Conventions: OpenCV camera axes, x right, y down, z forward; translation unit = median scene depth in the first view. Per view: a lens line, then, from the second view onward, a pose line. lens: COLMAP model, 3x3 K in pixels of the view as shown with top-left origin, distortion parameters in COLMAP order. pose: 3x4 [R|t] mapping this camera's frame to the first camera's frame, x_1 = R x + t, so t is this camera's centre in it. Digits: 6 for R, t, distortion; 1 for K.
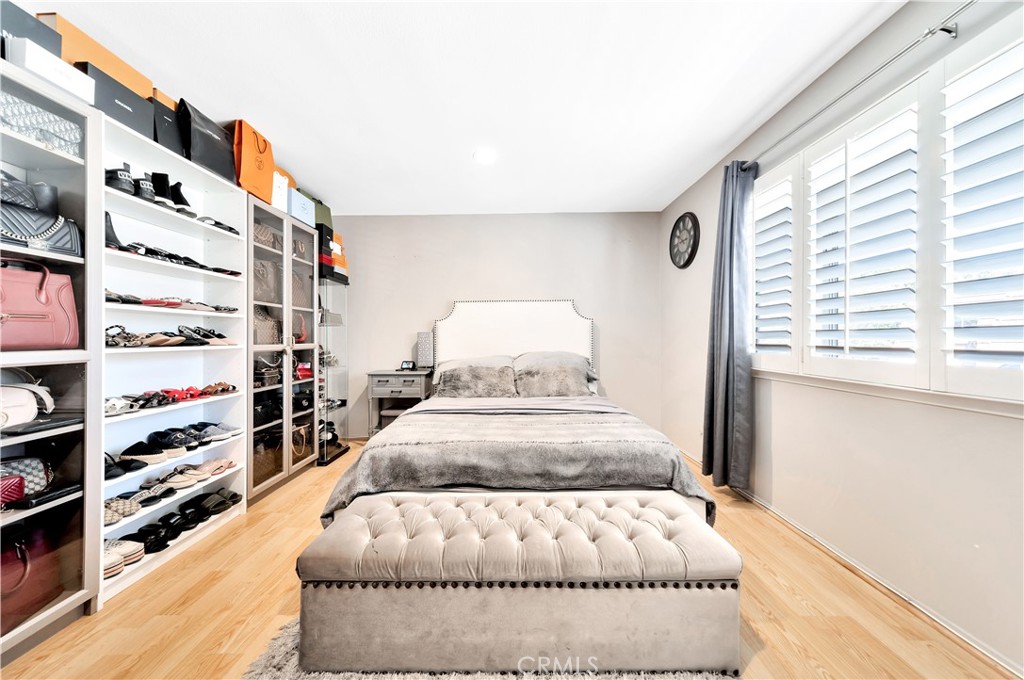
lens RADIAL K [[351.1, 0, 510.0], [0, 351.1, 342.8], [0, 0, 1]] dist [-0.003888, -0.000511]
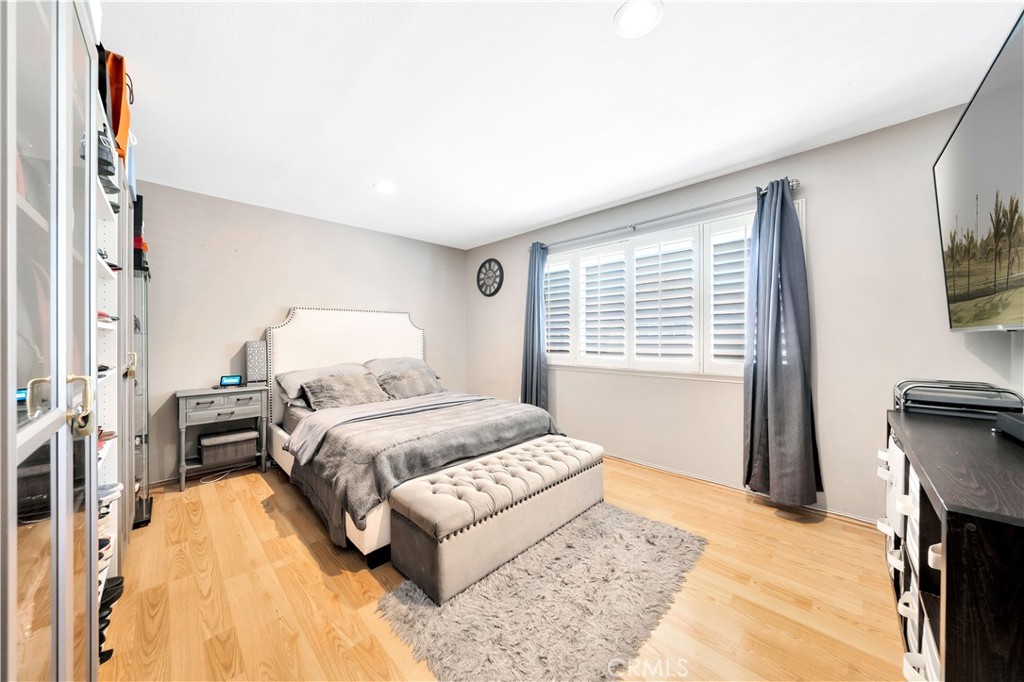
lens RADIAL K [[351.1, 0, 505.6], [0, 351.1, 340.4], [0, 0, 1]] dist [-0.003888, -0.000511]
pose [[0.696472, -0.002334, 0.717581, -0.932879], [0.006070, 0.999978, -0.002639, -0.052963], [-0.717559, 0.006193, 0.696471, -0.087116]]
